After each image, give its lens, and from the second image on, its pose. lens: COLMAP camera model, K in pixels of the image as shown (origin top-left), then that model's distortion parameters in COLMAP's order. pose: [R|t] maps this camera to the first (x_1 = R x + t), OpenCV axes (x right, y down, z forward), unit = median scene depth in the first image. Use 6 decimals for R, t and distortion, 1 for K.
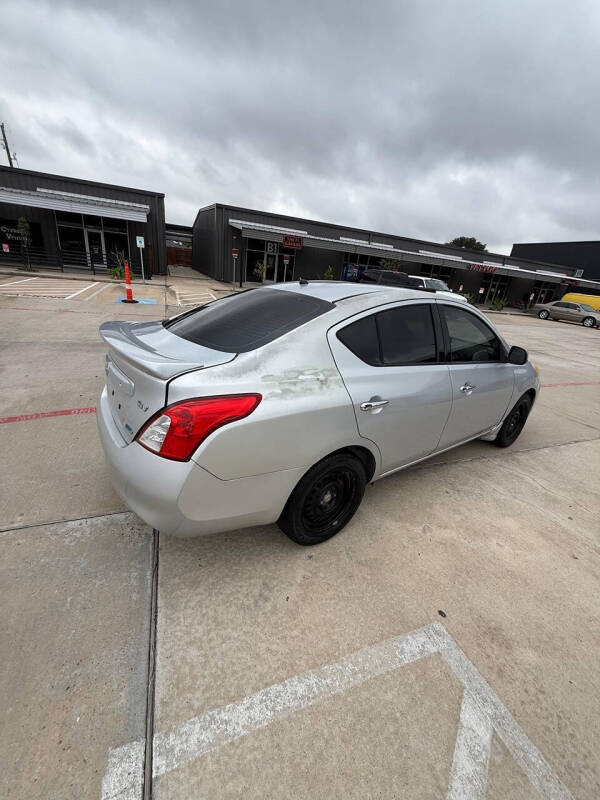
lens RADIAL K [[319.2, 0, 301.0], [0, 319.2, 394.5], [0, 0, 1]] dist [-0.000929, 0.000292]
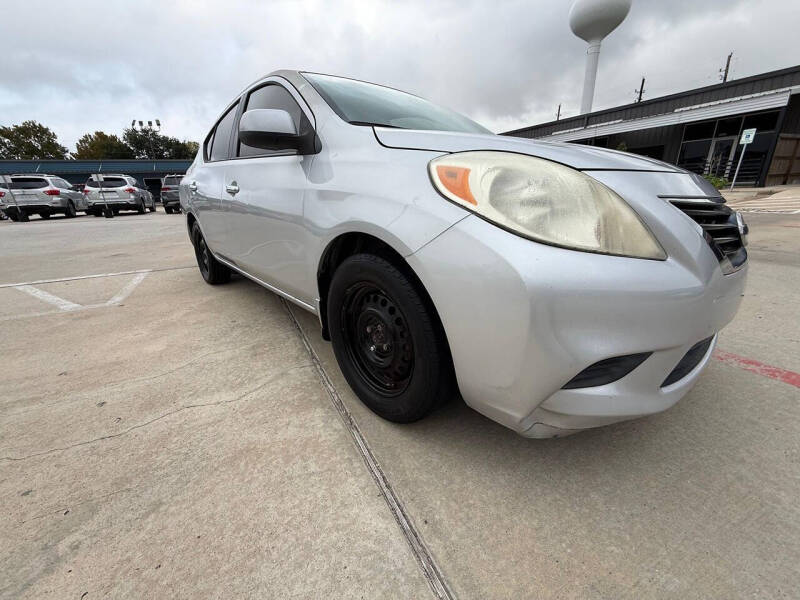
lens RADIAL K [[319.2, 0, 396.6], [0, 319.2, 298.4], [0, 0, 1]] dist [-0.000929, 0.000292]
pose [[0.093971, 0.217614, -0.971501, 1.896776], [-0.310388, 0.933586, 0.179098, -0.046725], [0.945954, 0.284712, 0.155275, 1.839669]]
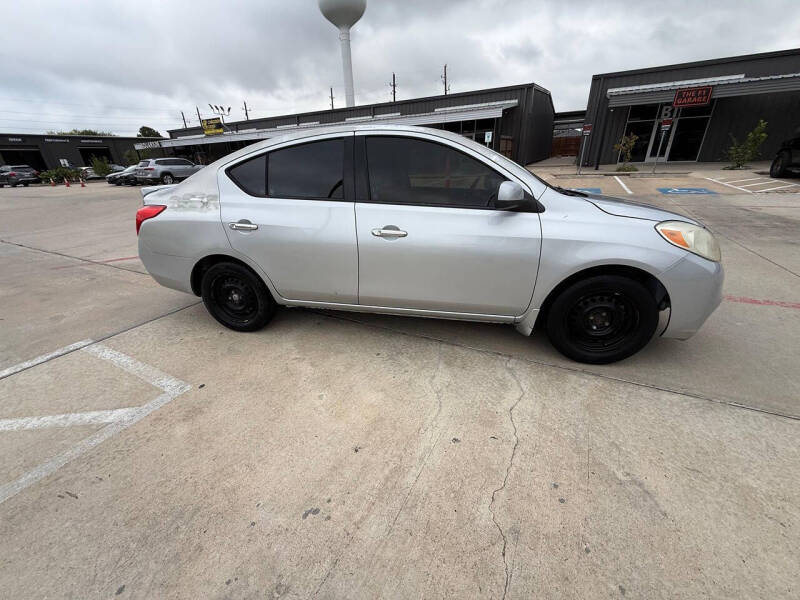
lens RADIAL K [[319.2, 0, 396.7], [0, 319.2, 297.9], [0, 0, 1]] dist [-0.000929, 0.000292]
pose [[0.651186, 0.180766, -0.737075, 1.631108], [-0.167323, 0.981516, 0.092889, 0.092437], [0.740243, 0.062842, 0.669396, 0.638488]]
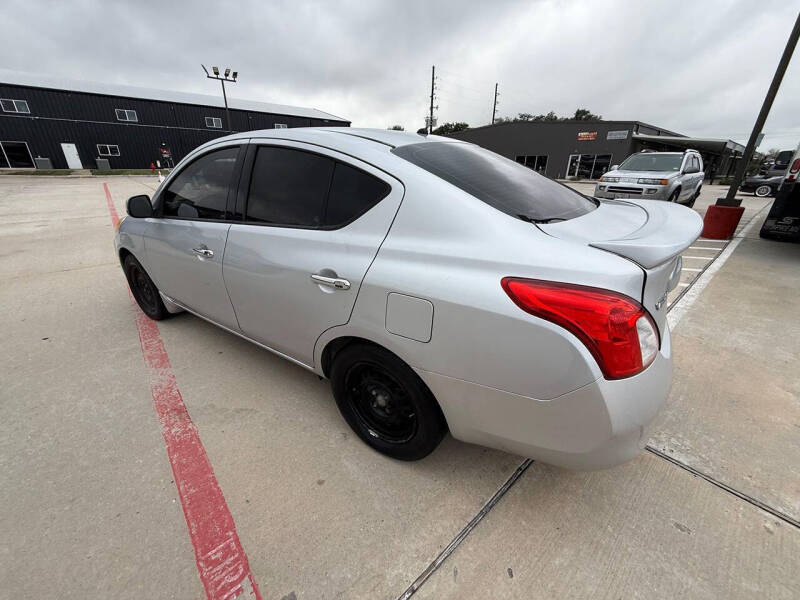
lens RADIAL K [[319.2, 0, 395.2], [0, 319.2, 300.5], [0, 0, 1]] dist [-0.000929, 0.000292]
pose [[-0.327914, -0.464418, 0.822672, -1.026532], [0.294428, 0.777209, 0.556111, -0.616915], [-0.897655, 0.424574, -0.118120, 1.692926]]
